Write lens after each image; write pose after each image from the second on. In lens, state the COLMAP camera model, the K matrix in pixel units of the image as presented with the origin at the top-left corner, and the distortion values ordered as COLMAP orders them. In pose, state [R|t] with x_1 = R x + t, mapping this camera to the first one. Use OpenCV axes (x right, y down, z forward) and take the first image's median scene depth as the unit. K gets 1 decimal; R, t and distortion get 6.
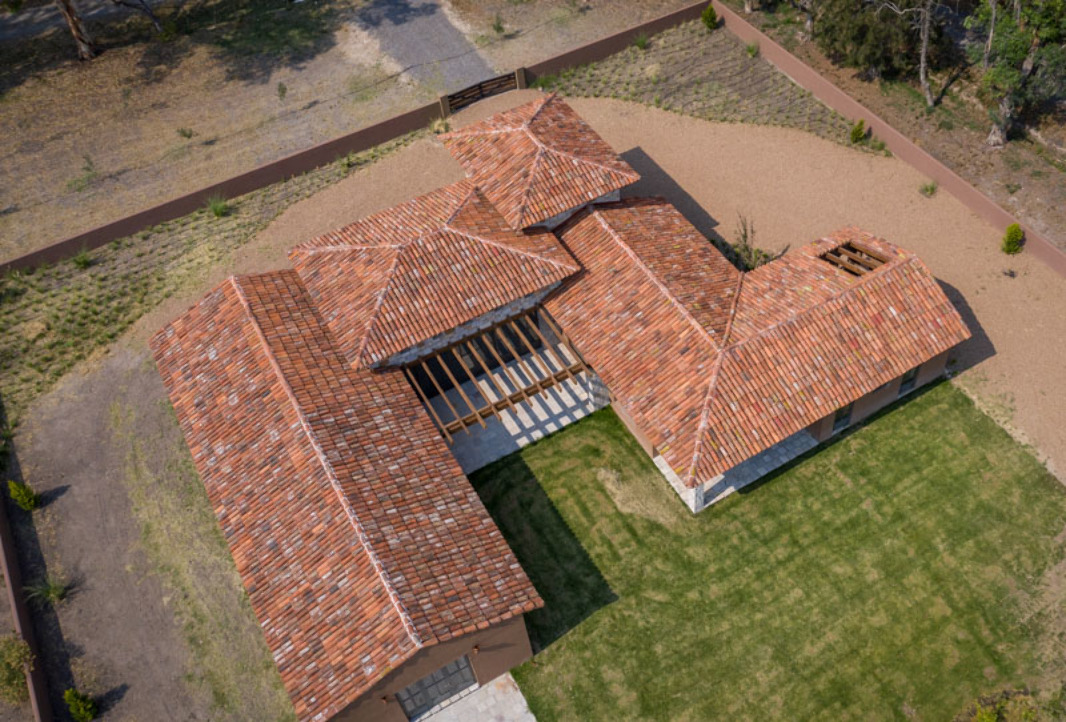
lens RADIAL K [[1164.4, 0, 533.0], [0, 1164.4, 361.0], [0, 0, 1]] dist [0.001368, -0.003399]
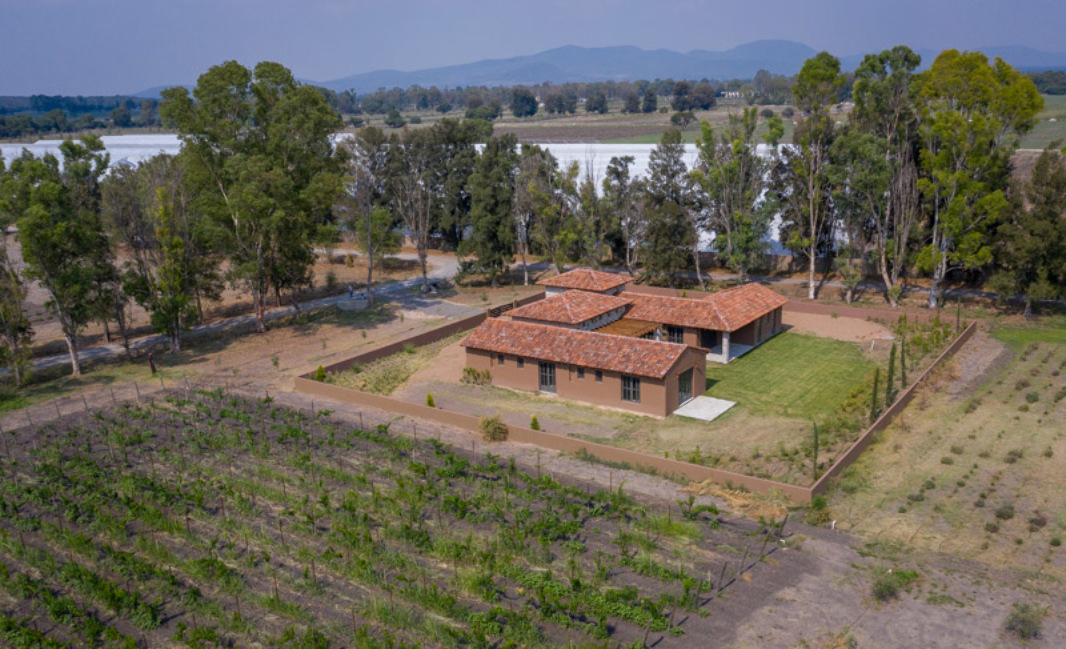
lens RADIAL K [[954.4, 0, 533.0], [0, 954.4, 324.5], [0, 0, 1]] dist [0.011769, -0.000019]
pose [[0.914671, -0.069403, 0.398196, -0.783851], [0.271365, 0.835560, -0.477703, 0.705987], [-0.299563, 0.544998, 0.783096, -0.333480]]
